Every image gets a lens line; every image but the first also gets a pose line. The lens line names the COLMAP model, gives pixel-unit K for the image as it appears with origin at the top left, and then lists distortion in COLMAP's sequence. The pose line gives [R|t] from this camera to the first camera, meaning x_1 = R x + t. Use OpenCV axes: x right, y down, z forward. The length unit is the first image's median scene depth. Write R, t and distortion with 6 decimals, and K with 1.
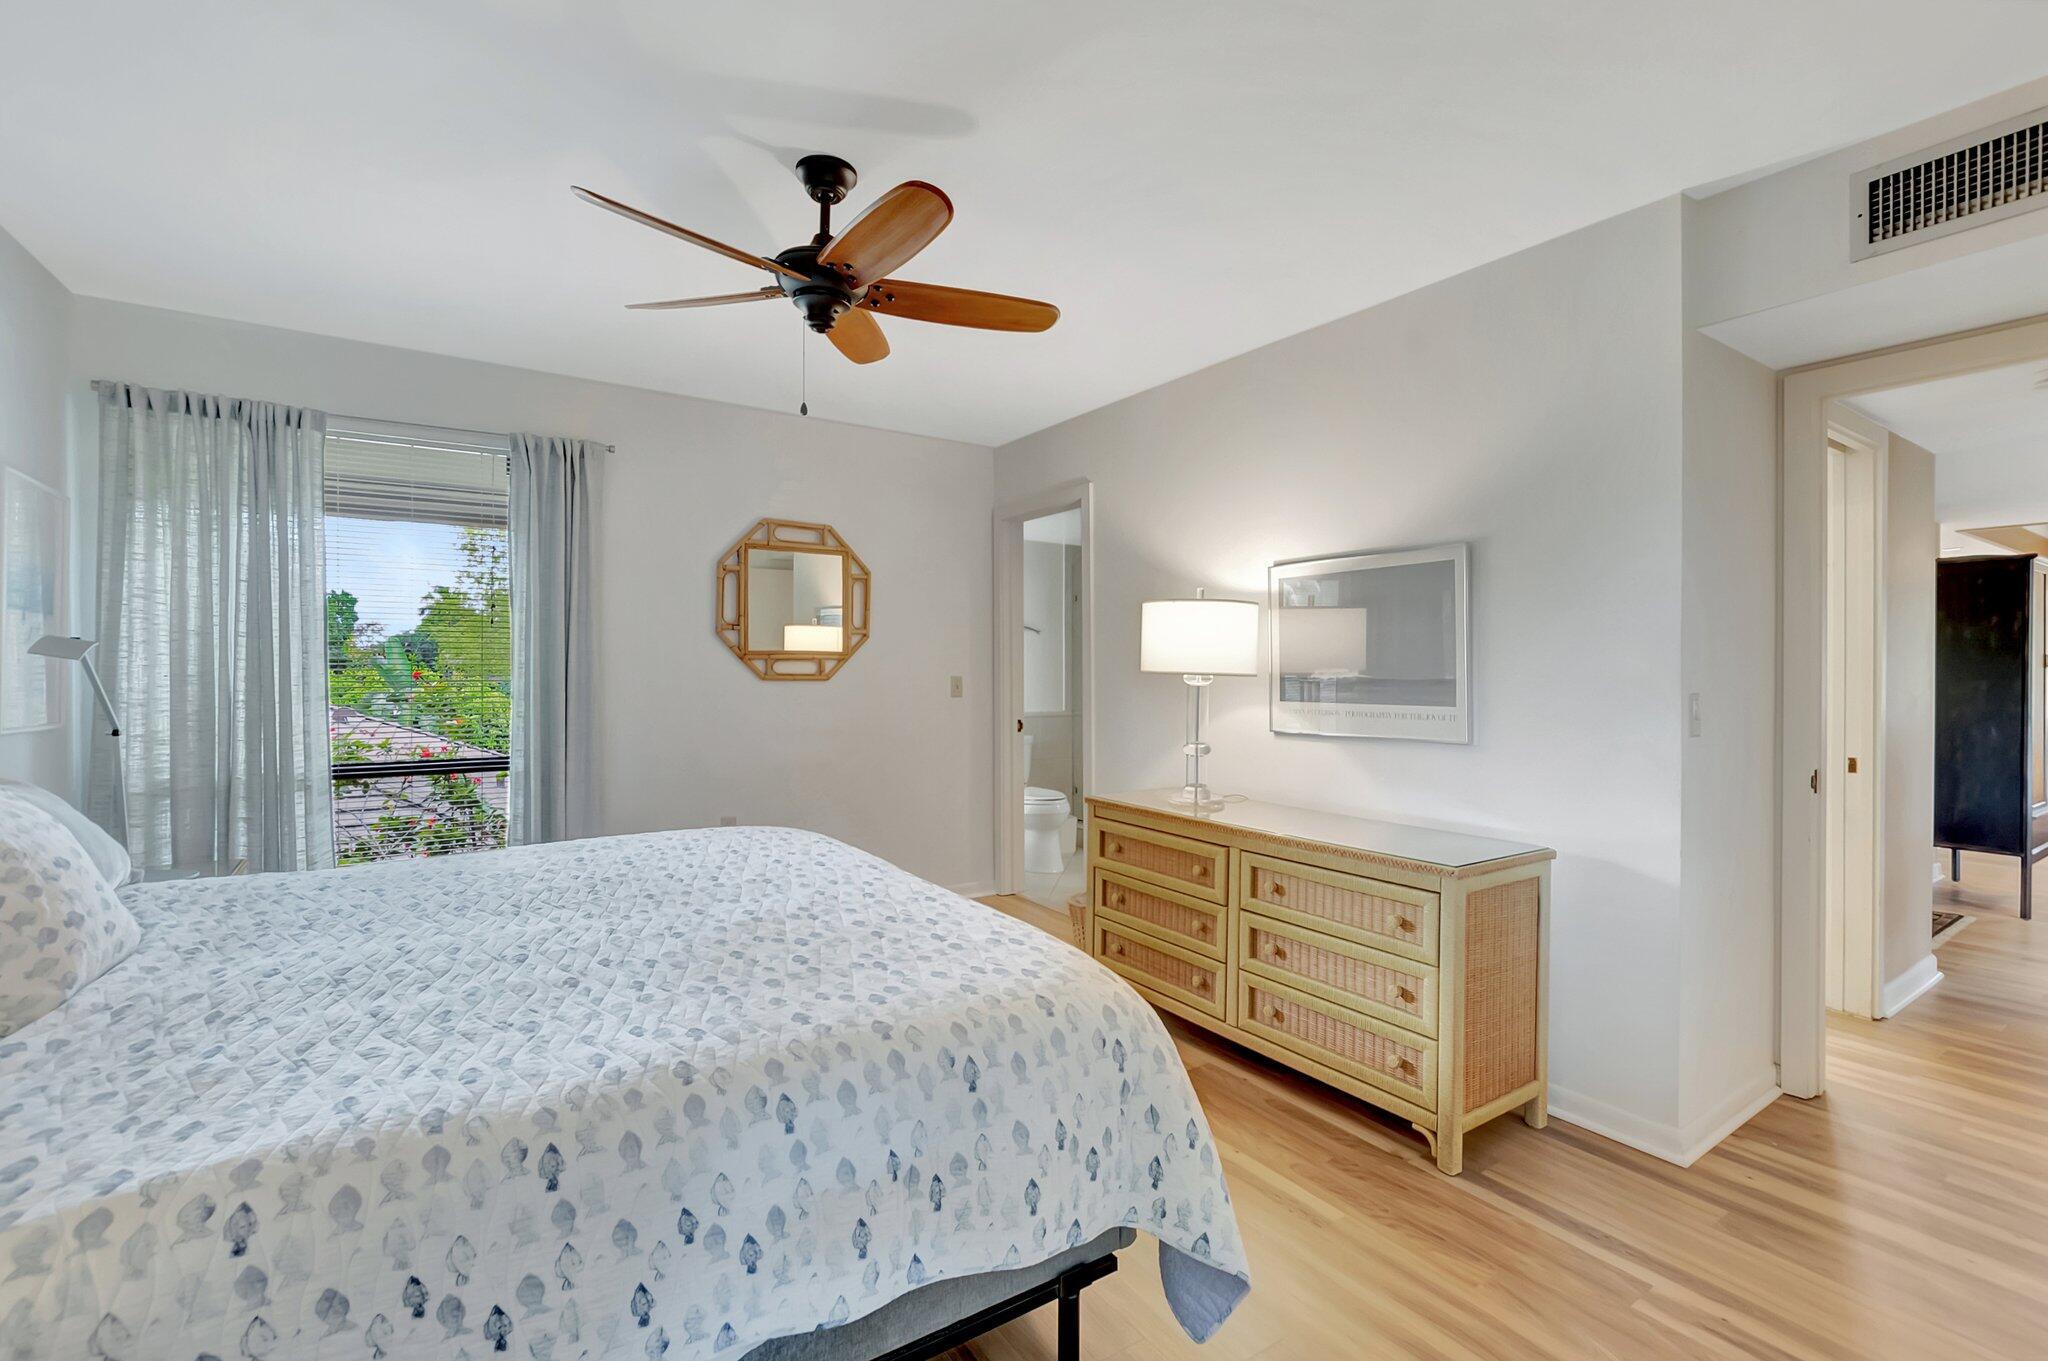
lens RADIAL K [[908.8, 0, 1016.7], [0, 908.8, 673.7], [0, 0, 1]] dist [-0.001077, -0.000236]
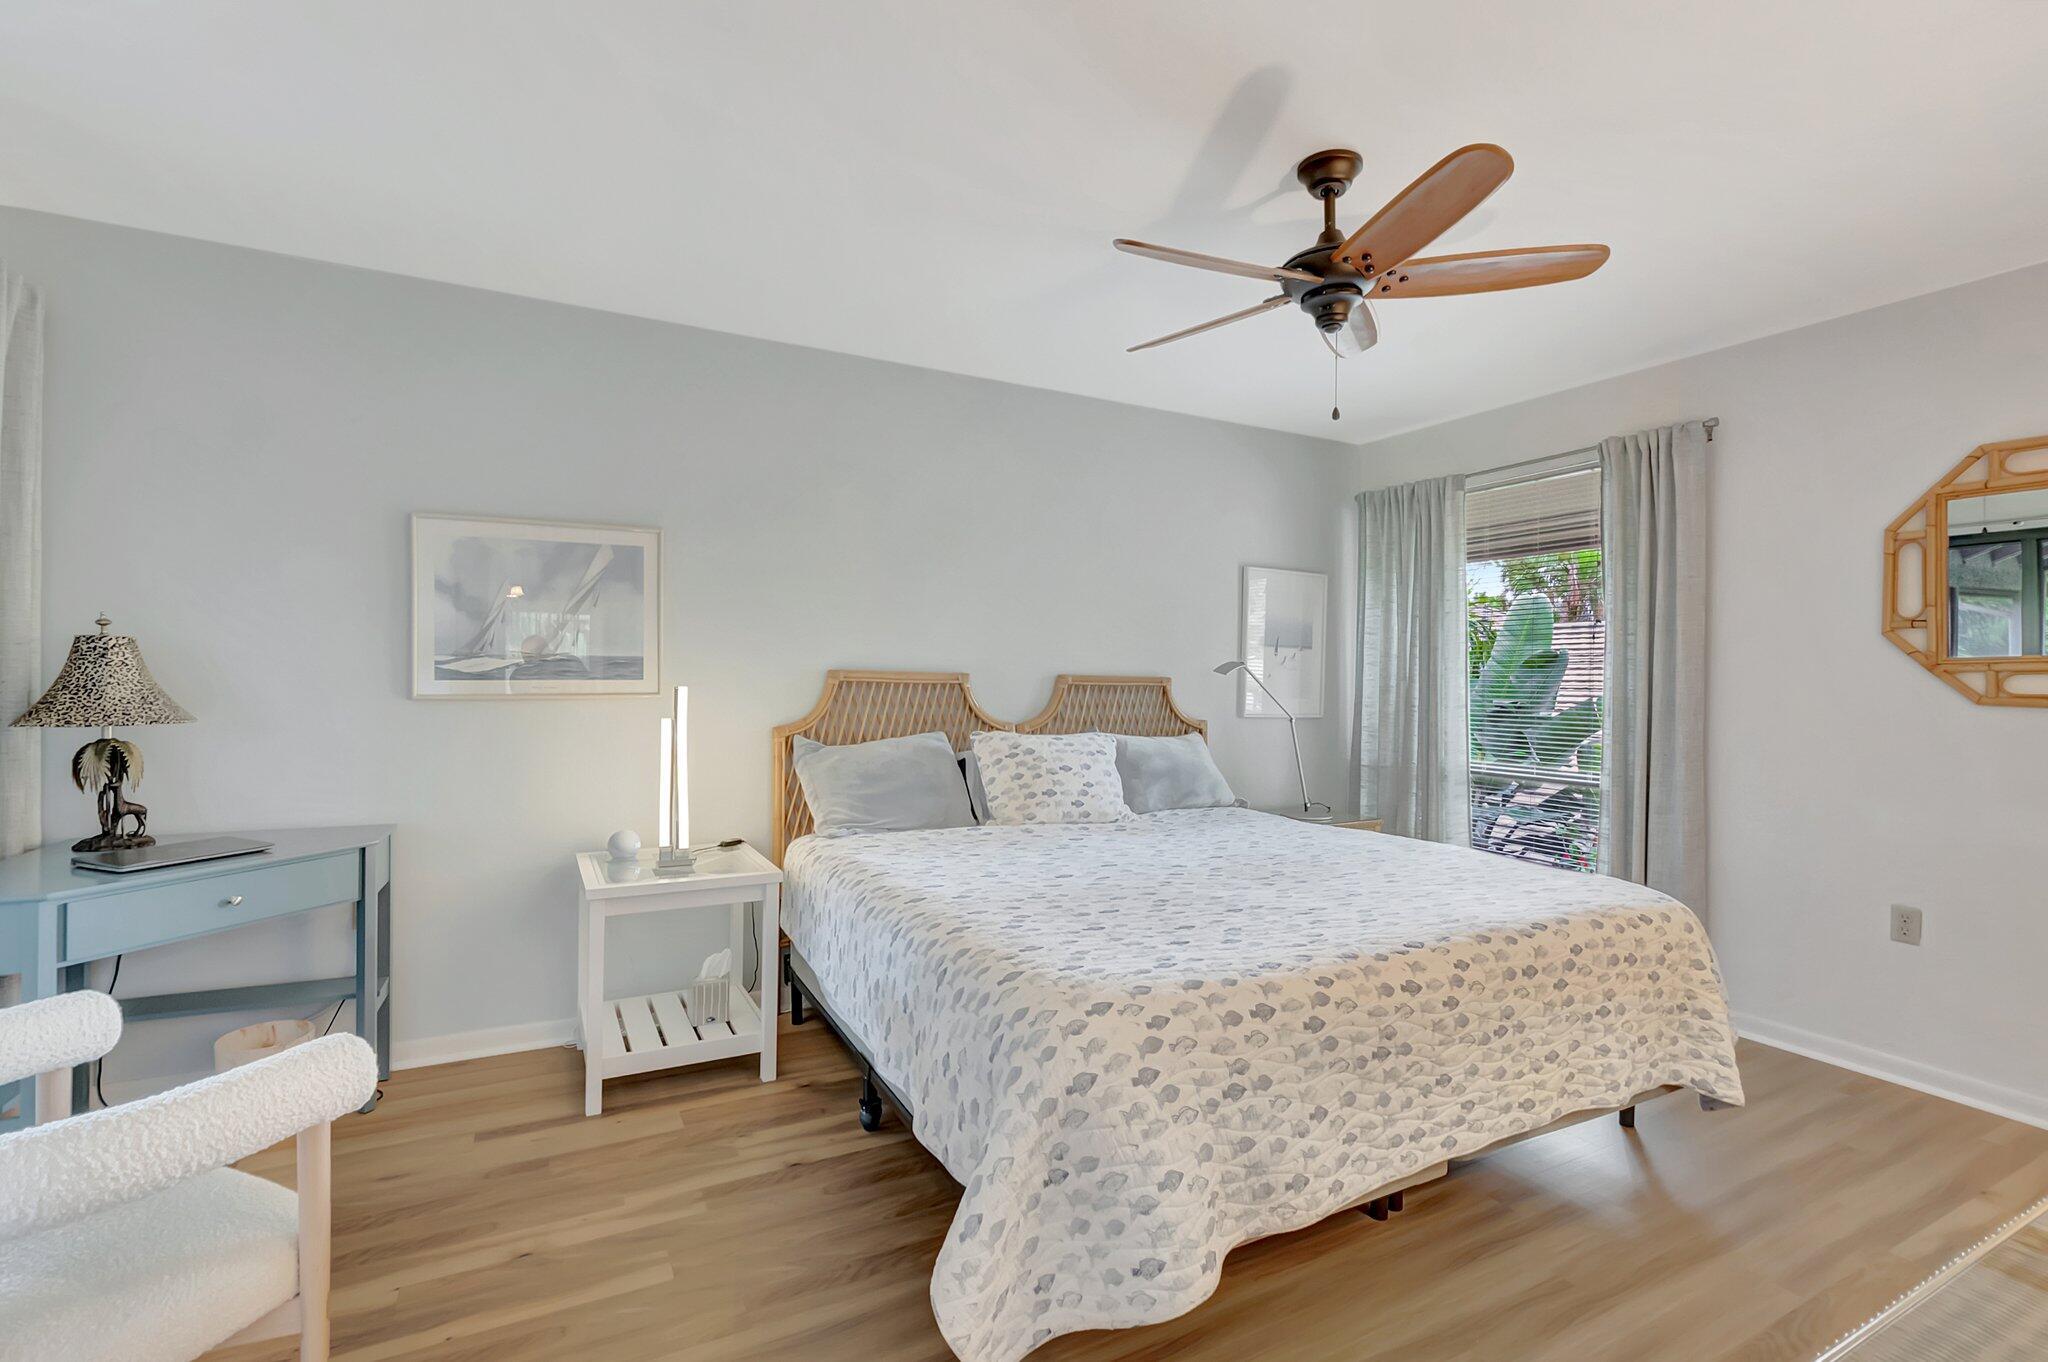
lens RADIAL K [[908.8, 0, 1016.7], [0, 908.8, 674.2], [0, 0, 1]] dist [-0.001077, -0.000236]
pose [[-0.113792, -0.021936, -0.993262, 0.681165], [-0.016821, 0.999655, -0.020150, 0.015840], [0.993362, 0.014415, -0.114122, 0.691076]]
